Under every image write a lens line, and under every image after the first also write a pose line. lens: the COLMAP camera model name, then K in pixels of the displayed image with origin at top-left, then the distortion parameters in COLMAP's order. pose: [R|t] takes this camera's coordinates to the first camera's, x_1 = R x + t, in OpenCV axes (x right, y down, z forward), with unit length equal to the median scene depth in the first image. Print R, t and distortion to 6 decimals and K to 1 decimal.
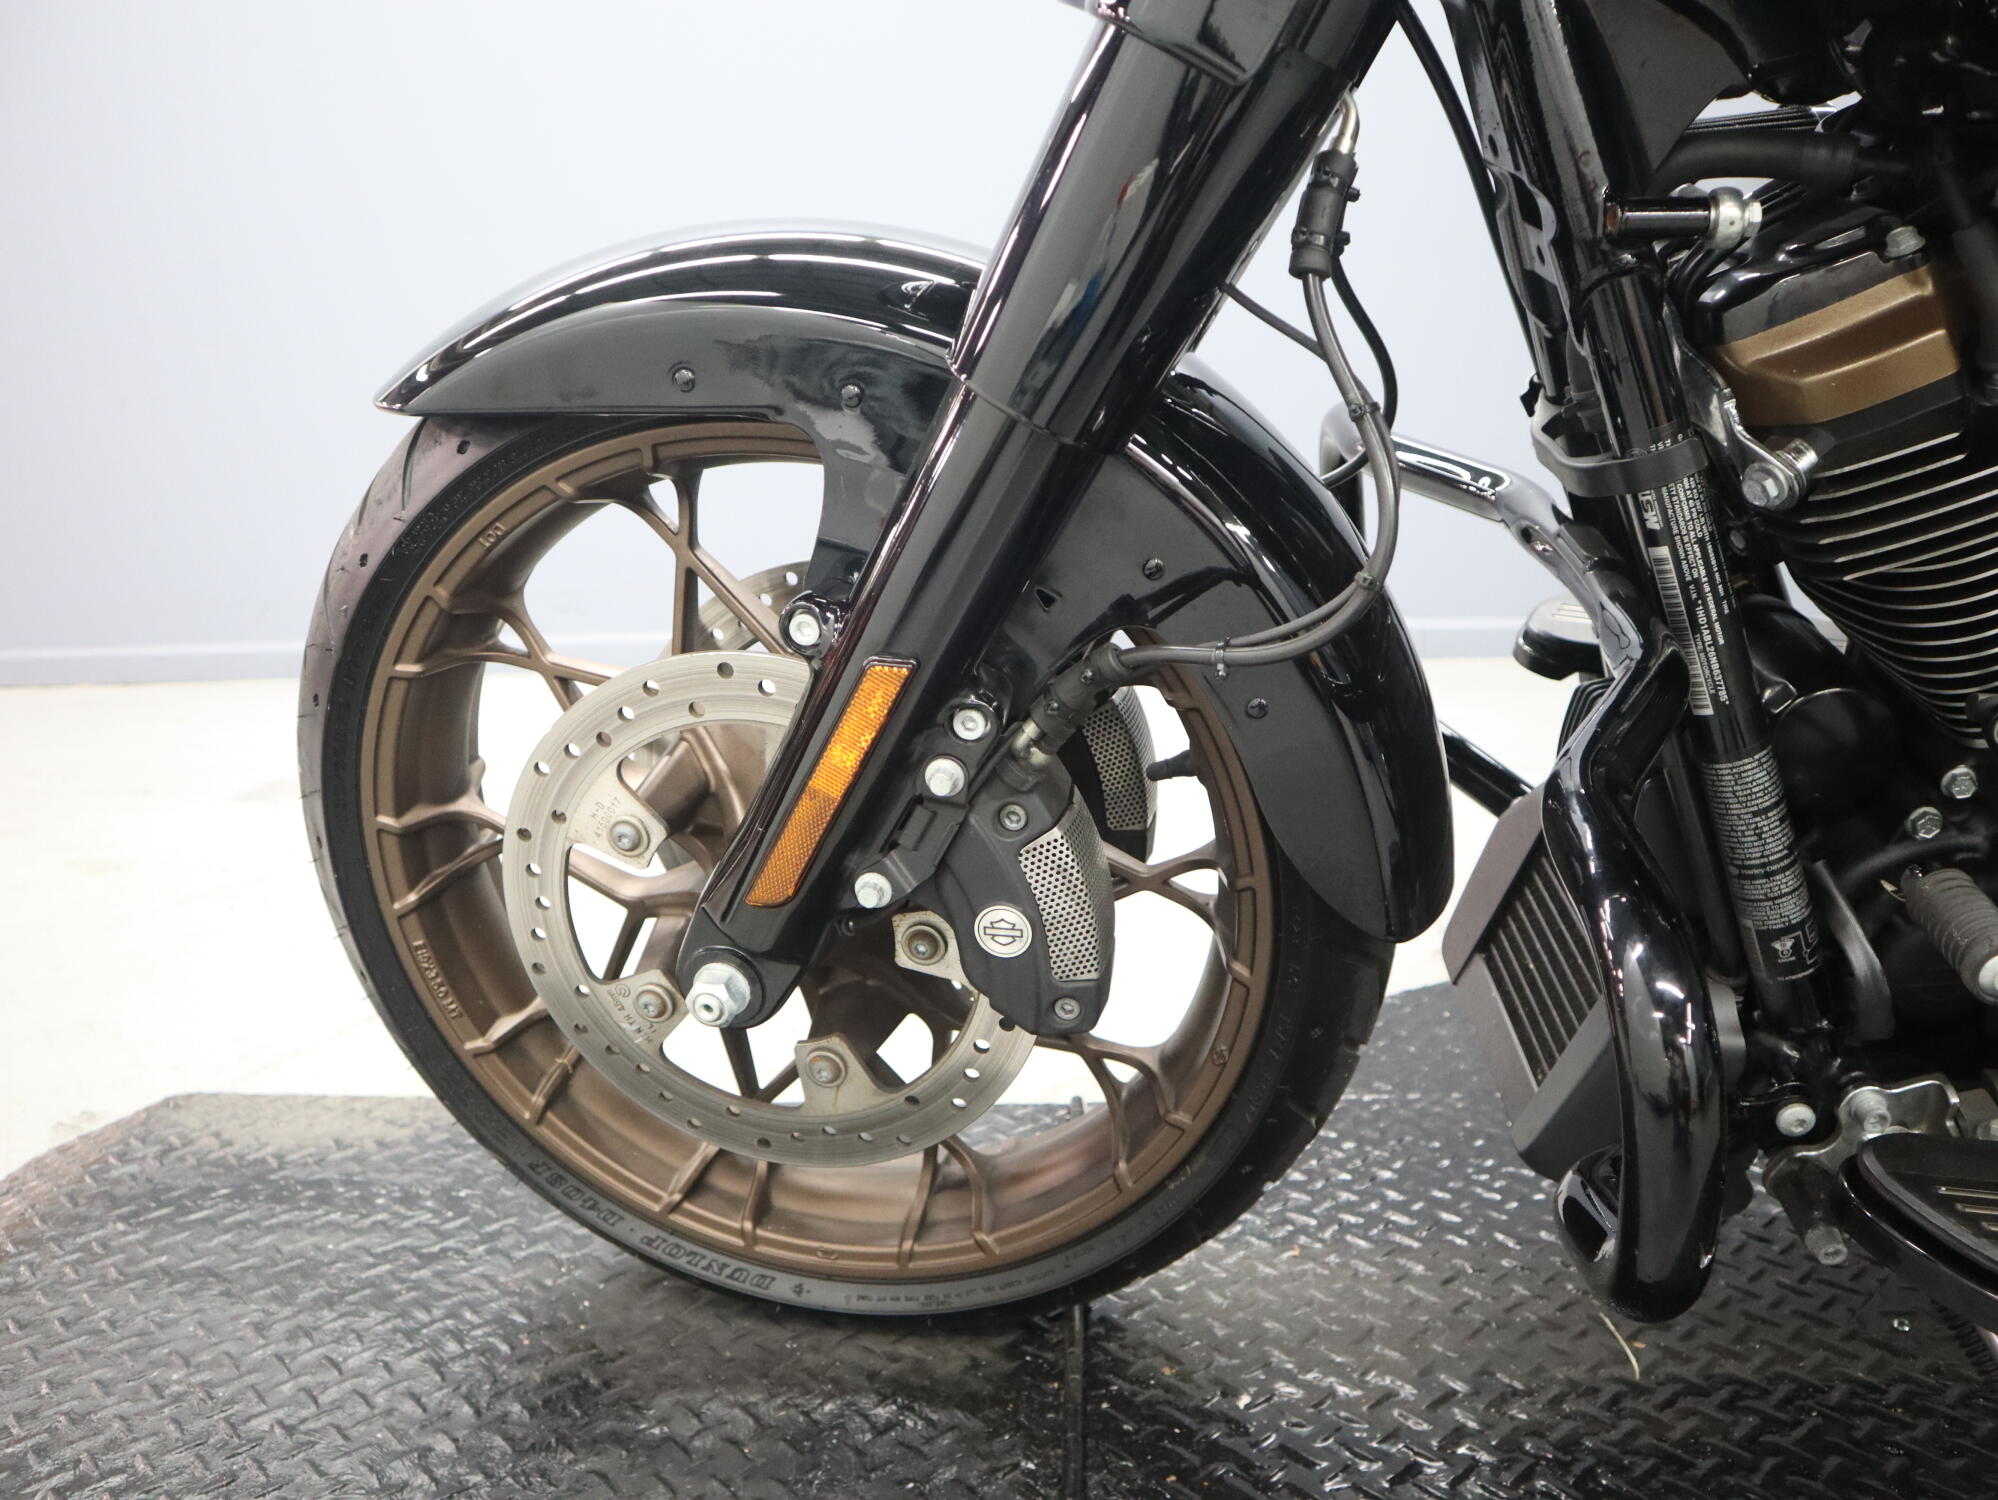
lens RADIAL K [[1527.8, 0, 993.6], [0, 1527.8, 770.2], [0, 0, 1]] dist [-0.122347, 0.067176]
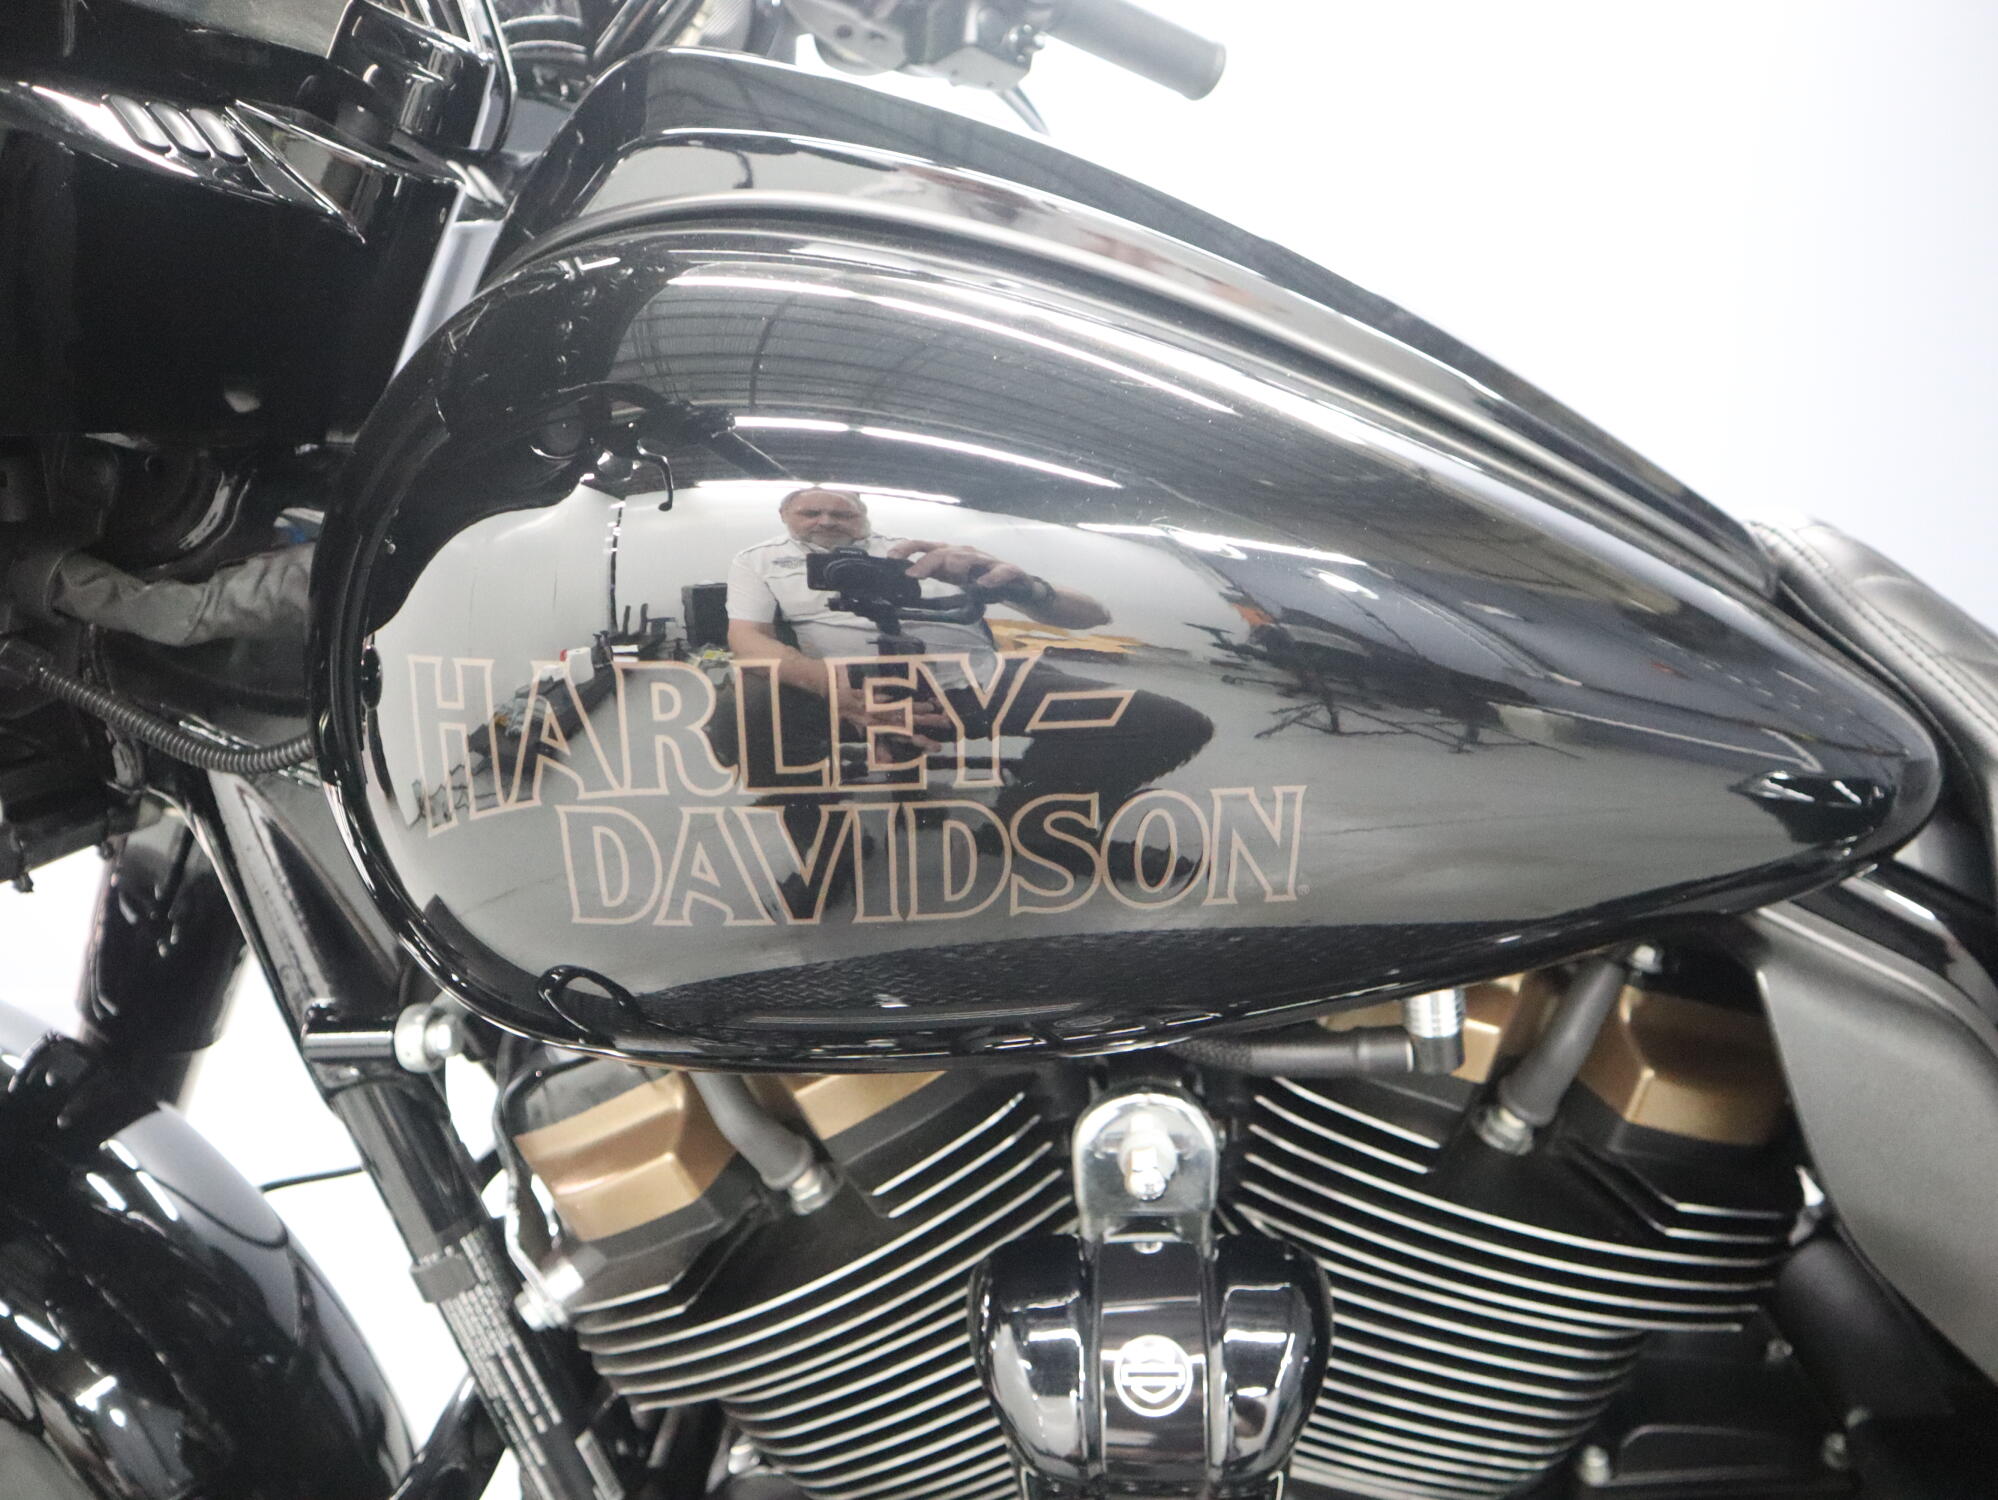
lens RADIAL K [[1518.7, 0, 1003.5], [0, 1518.7, 781.4], [0, 0, 1]] dist [-0.116109, 0.069846]
pose [[0.999708, -0.023224, -0.006682, 0.625163], [0.021977, 0.988698, -0.148299, -0.281705], [0.010051, 0.148109, 0.988920, 0.053800]]
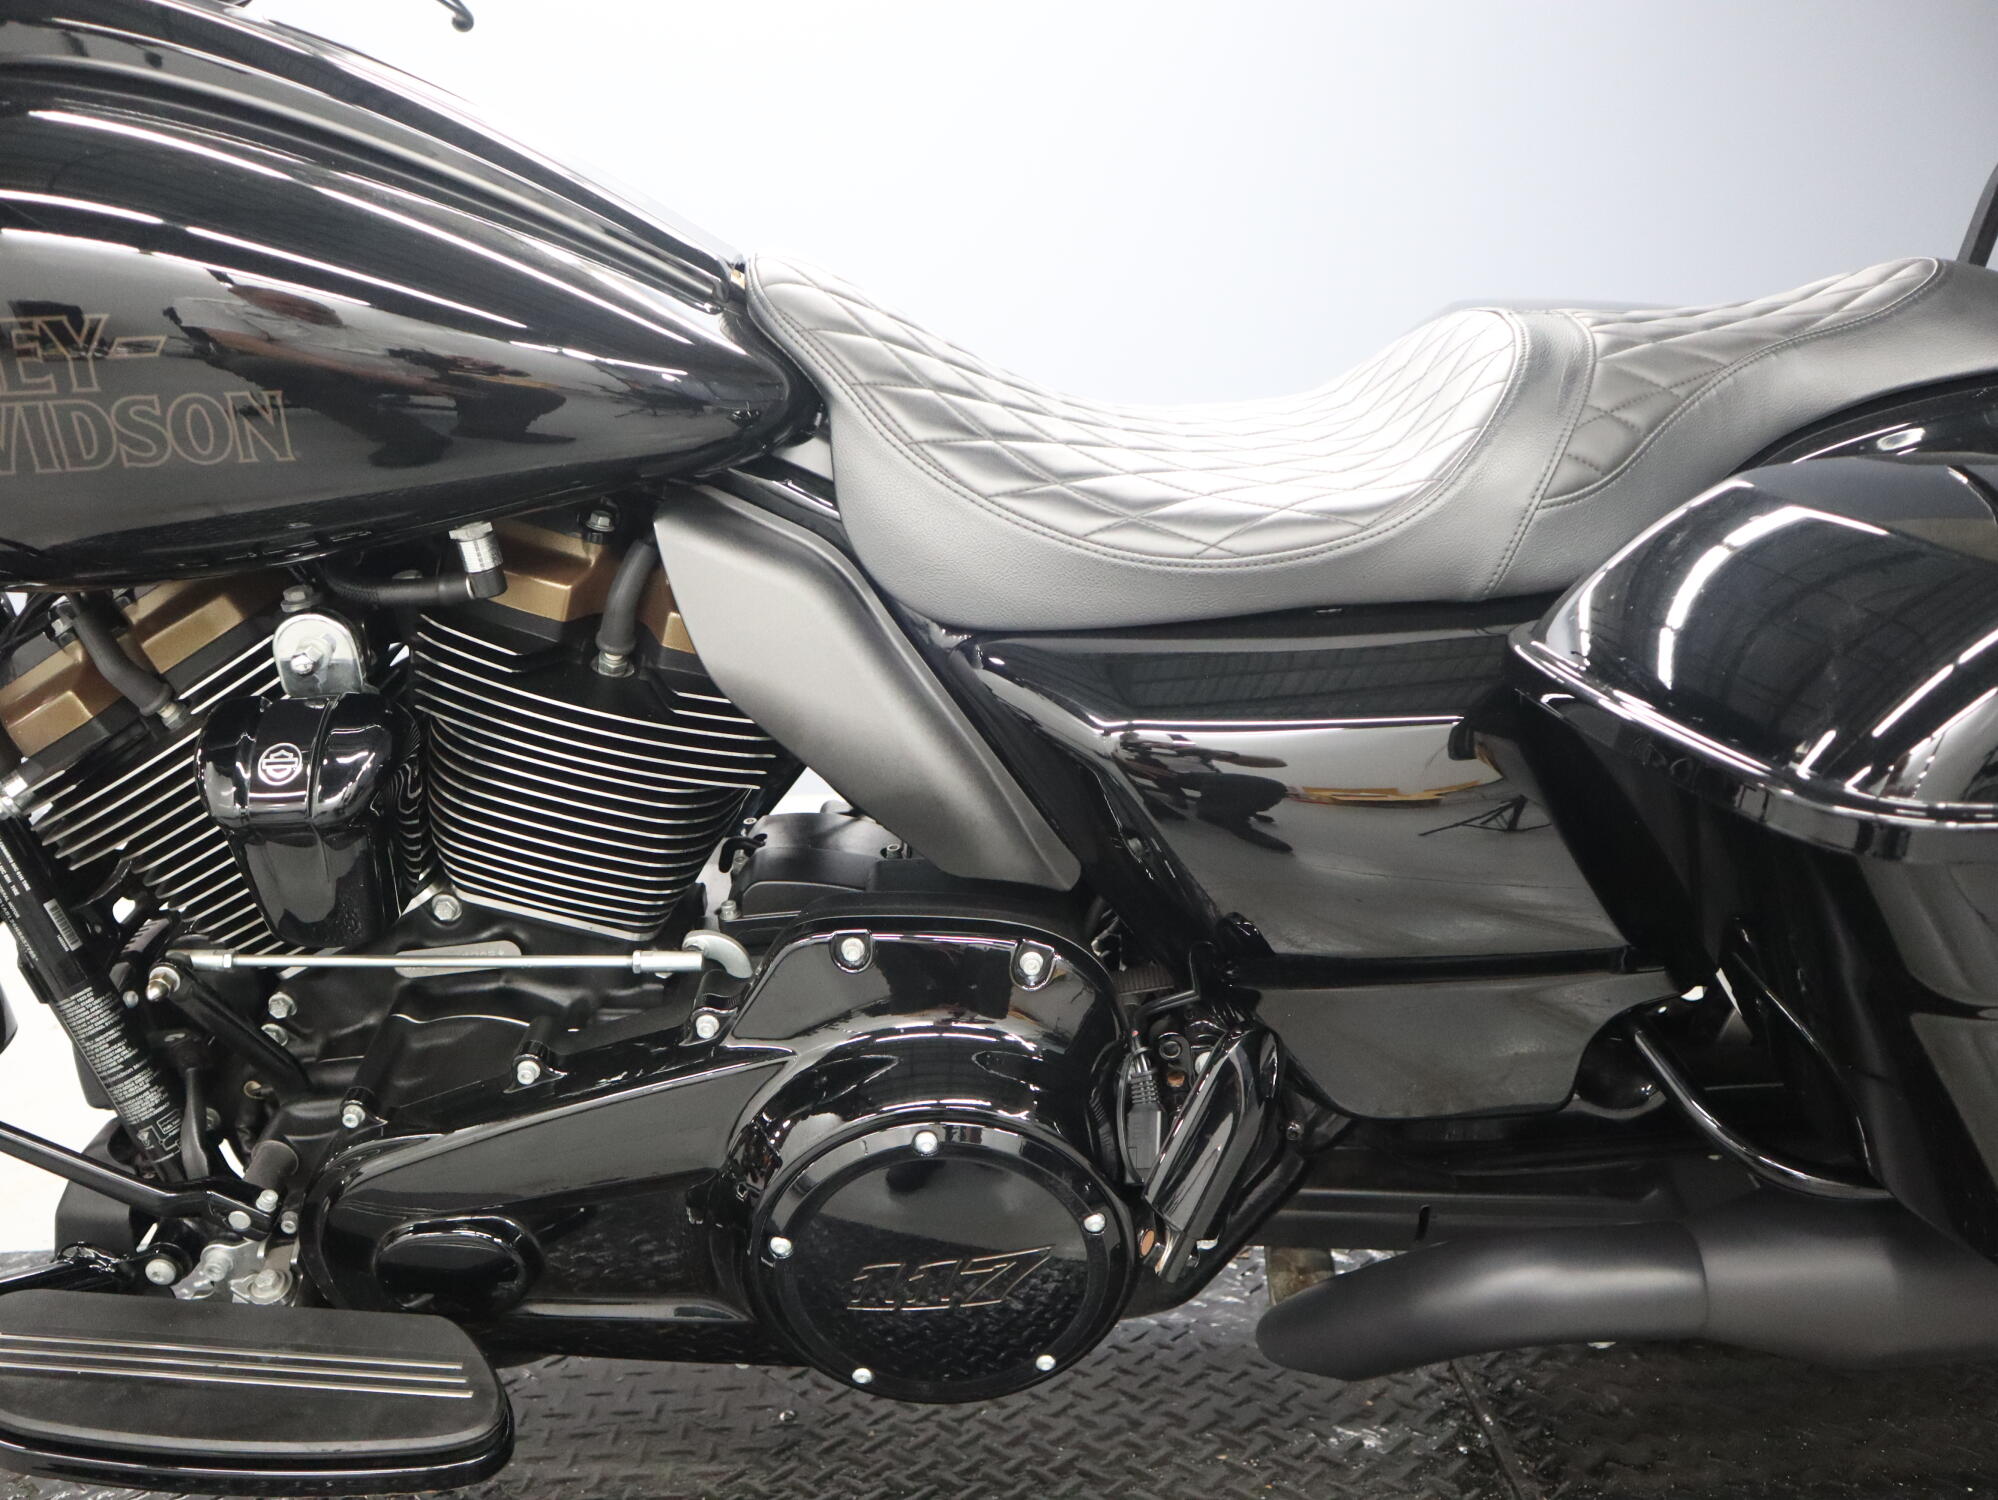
lens RADIAL K [[1525.8, 0, 998.0], [0, 1525.8, 756.9], [0, 0, 1]] dist [-0.122538, 0.071997]
pose [[0.997139, -0.044701, 0.060953, 1.035520], [0.048598, 0.996764, -0.064033, -0.081284], [-0.057893, 0.066812, 0.996085, -0.297751]]
